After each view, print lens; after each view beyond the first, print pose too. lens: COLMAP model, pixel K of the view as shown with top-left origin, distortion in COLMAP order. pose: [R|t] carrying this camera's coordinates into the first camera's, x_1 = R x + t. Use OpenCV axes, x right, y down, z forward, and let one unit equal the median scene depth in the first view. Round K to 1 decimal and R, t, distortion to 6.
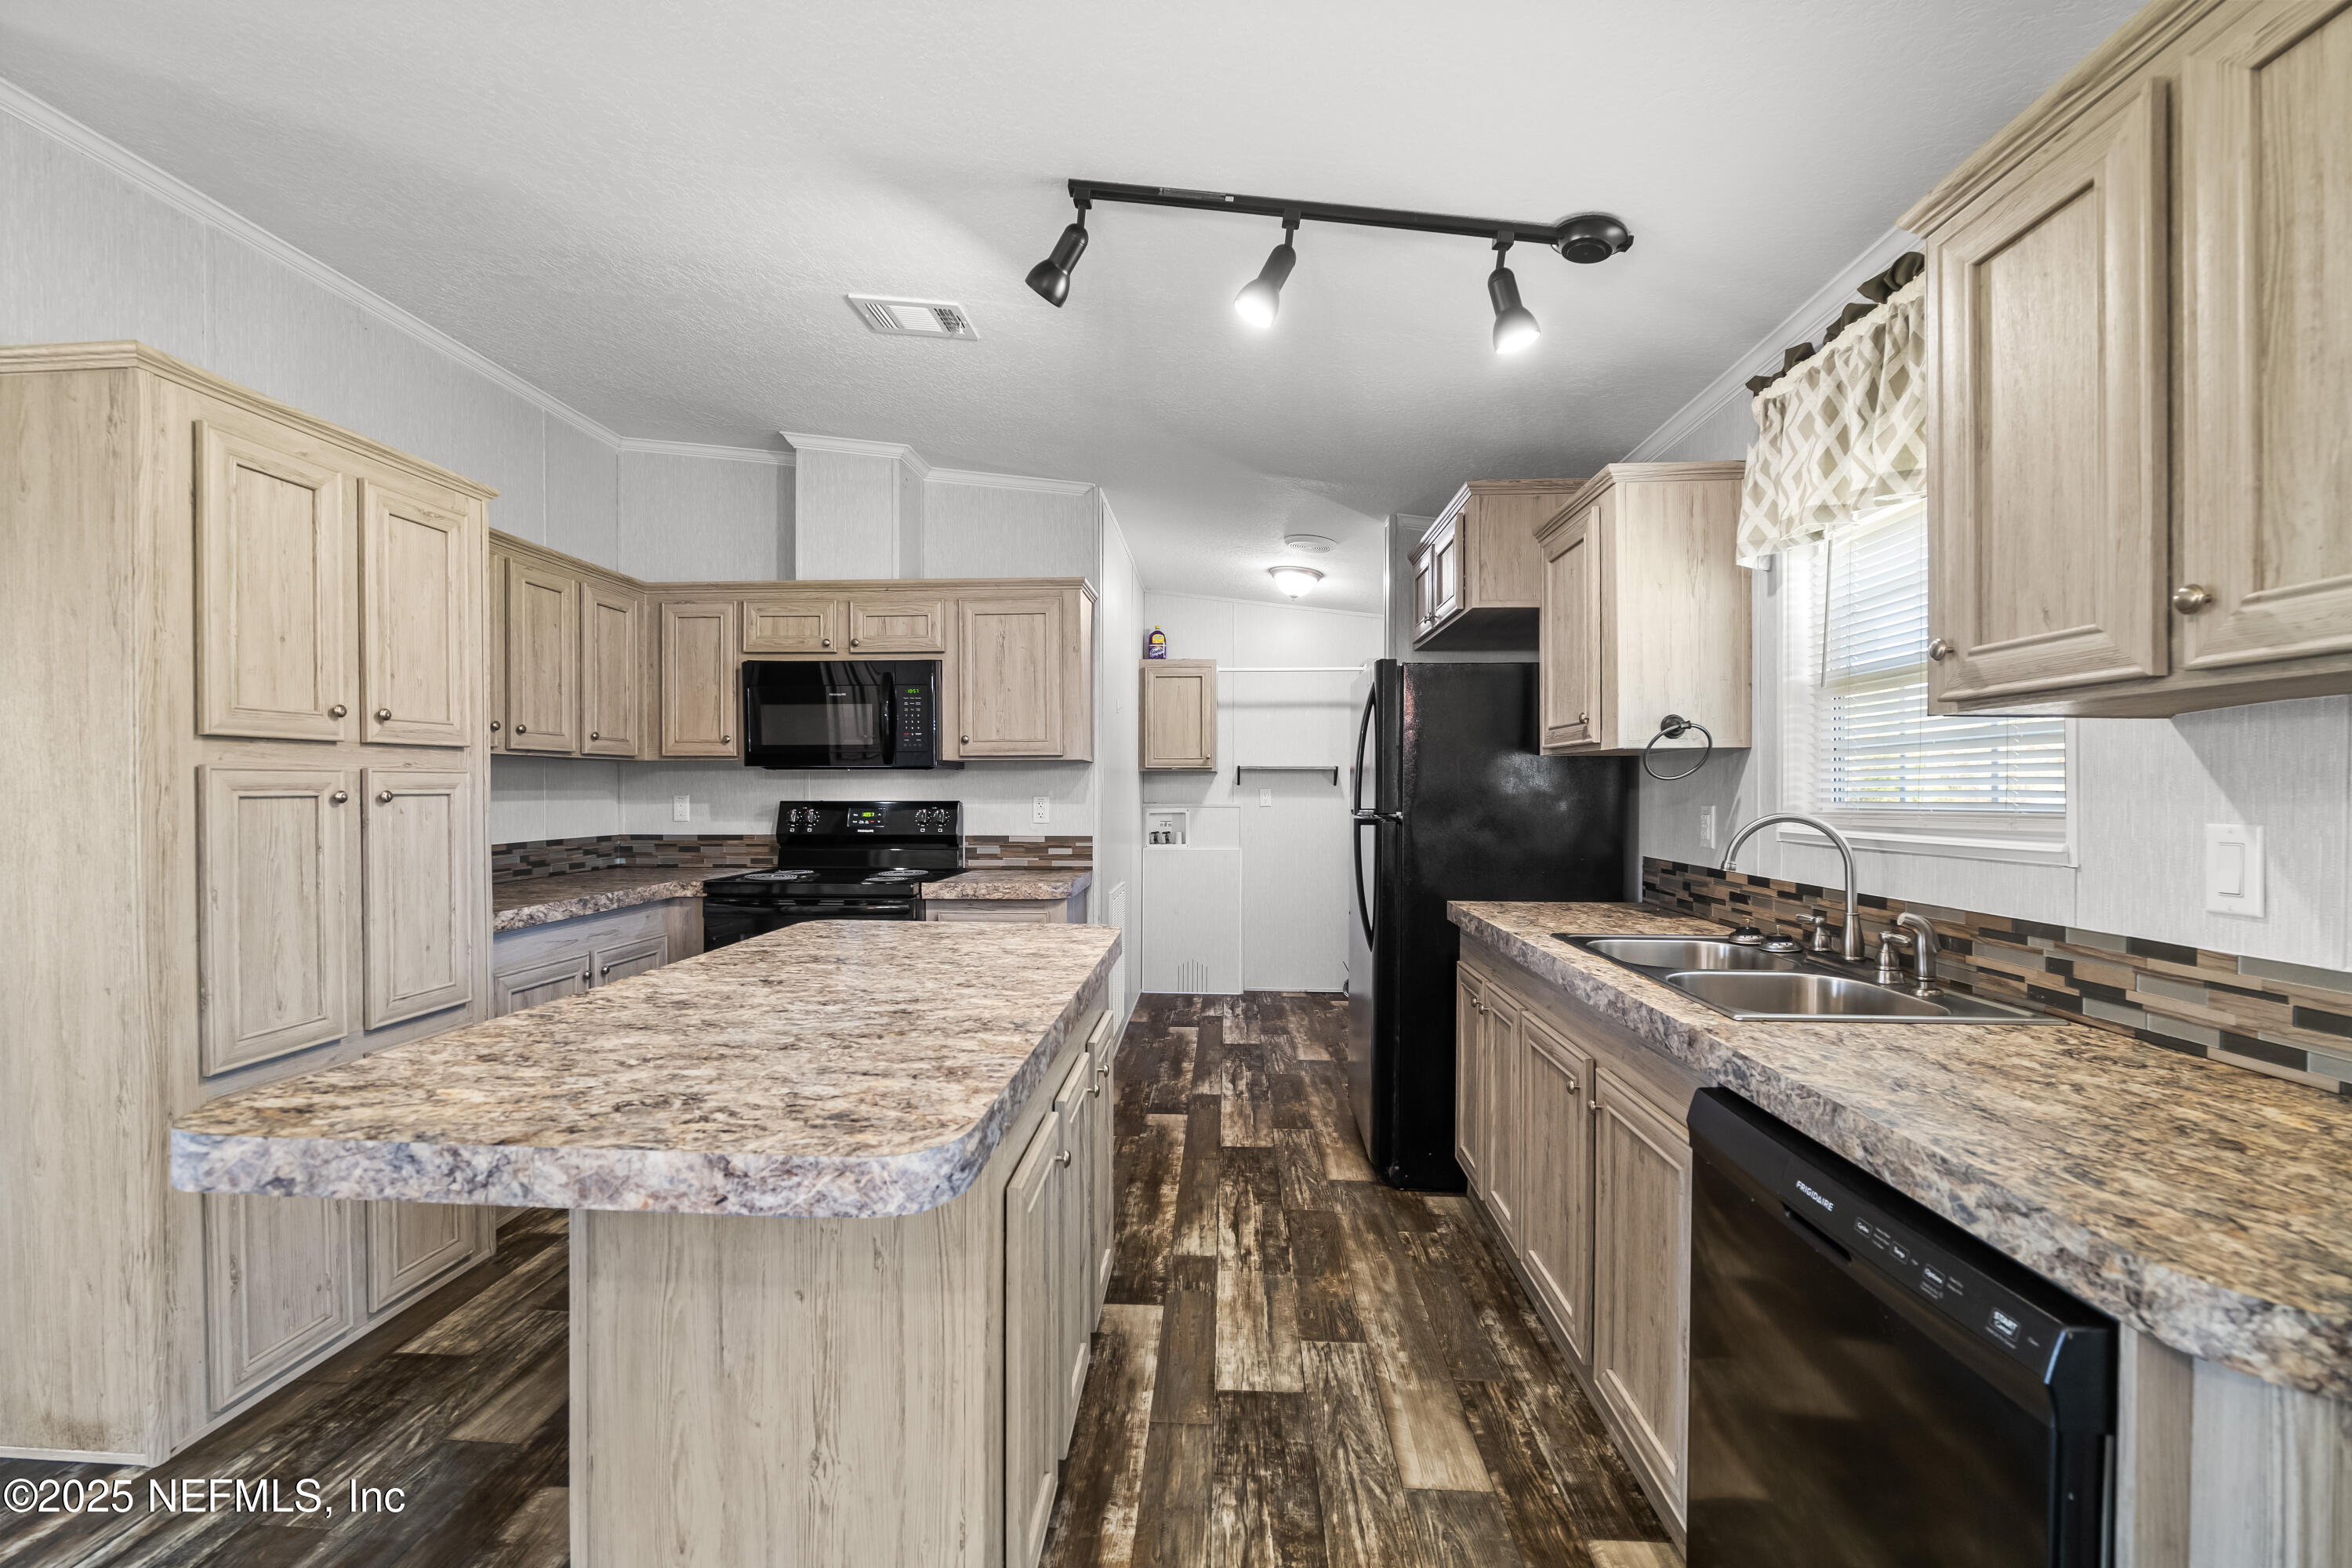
lens RADIAL K [[960.7, 0, 1172.0], [0, 960.7, 798.1], [0, 0, 1]] dist [-0.012178, 0.000089]
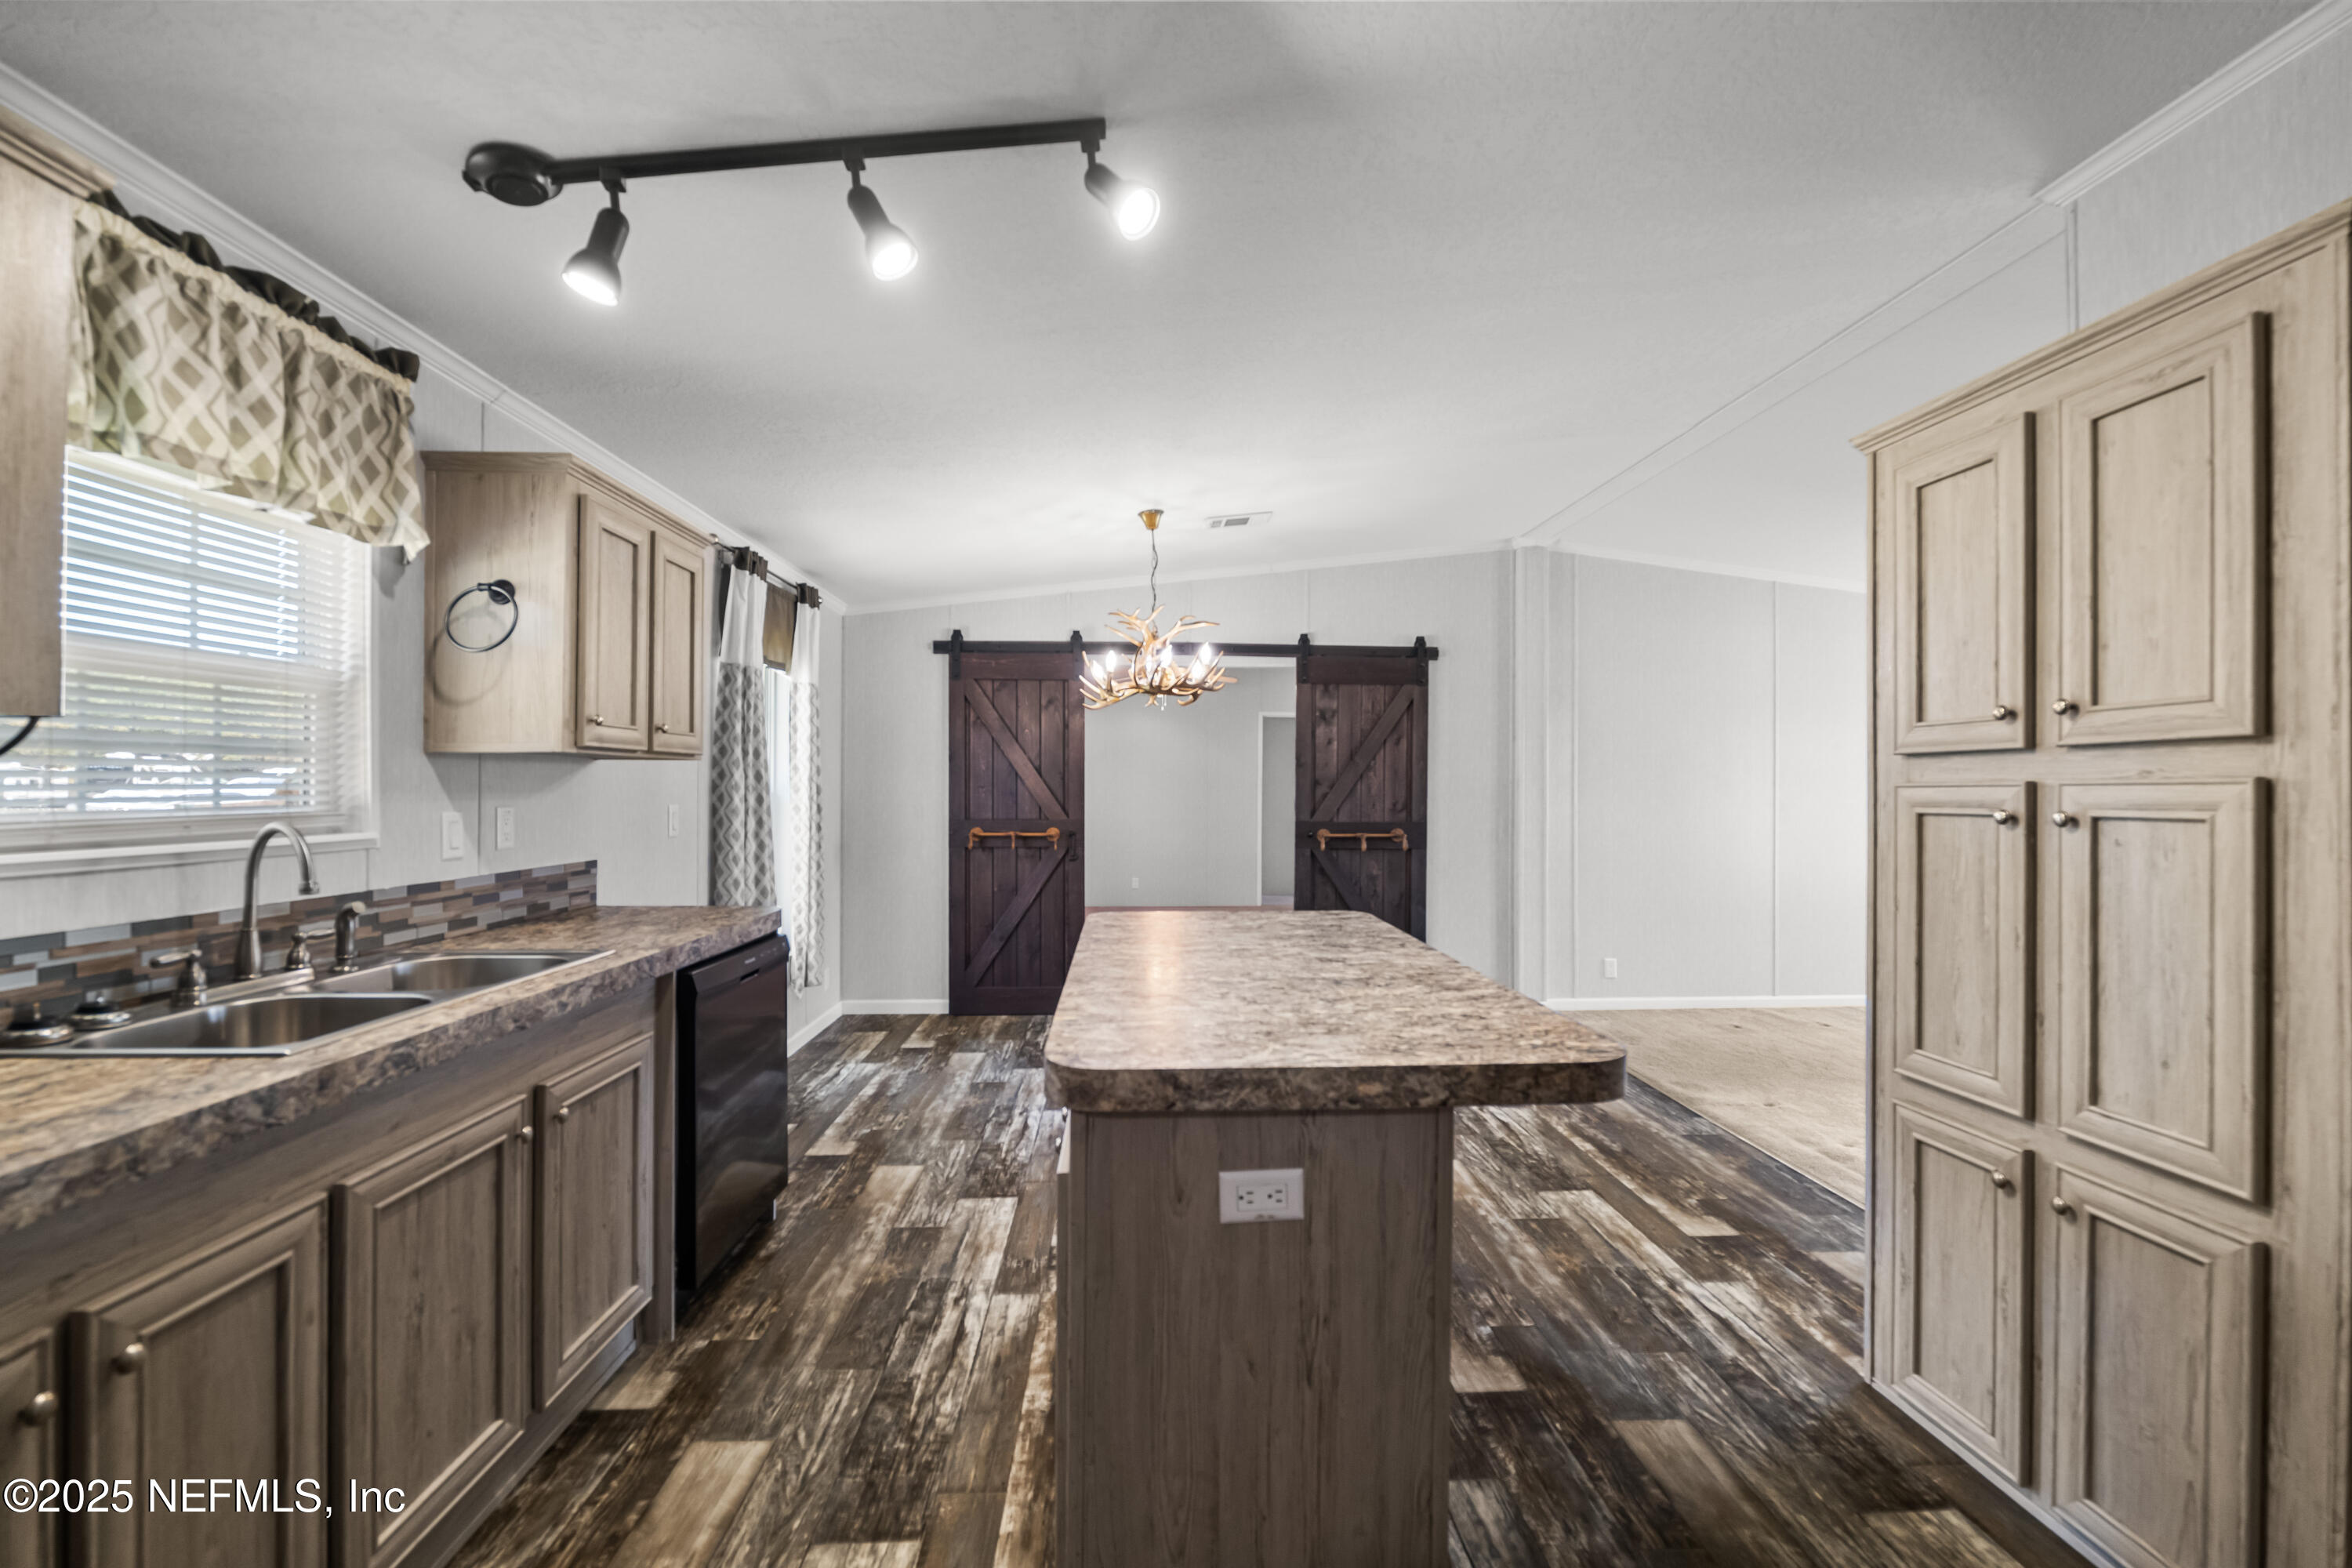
lens RADIAL K [[958.2, 0, 1171.0], [0, 958.2, 787.5], [0, 0, 1]] dist [-0.009183, 0.000819]
pose [[-0.995057, -0.007228, -0.099041, -0.085243], [-0.007876, 0.999950, 0.006159, -0.028658], [0.098992, 0.006909, -0.995064, 1.938572]]
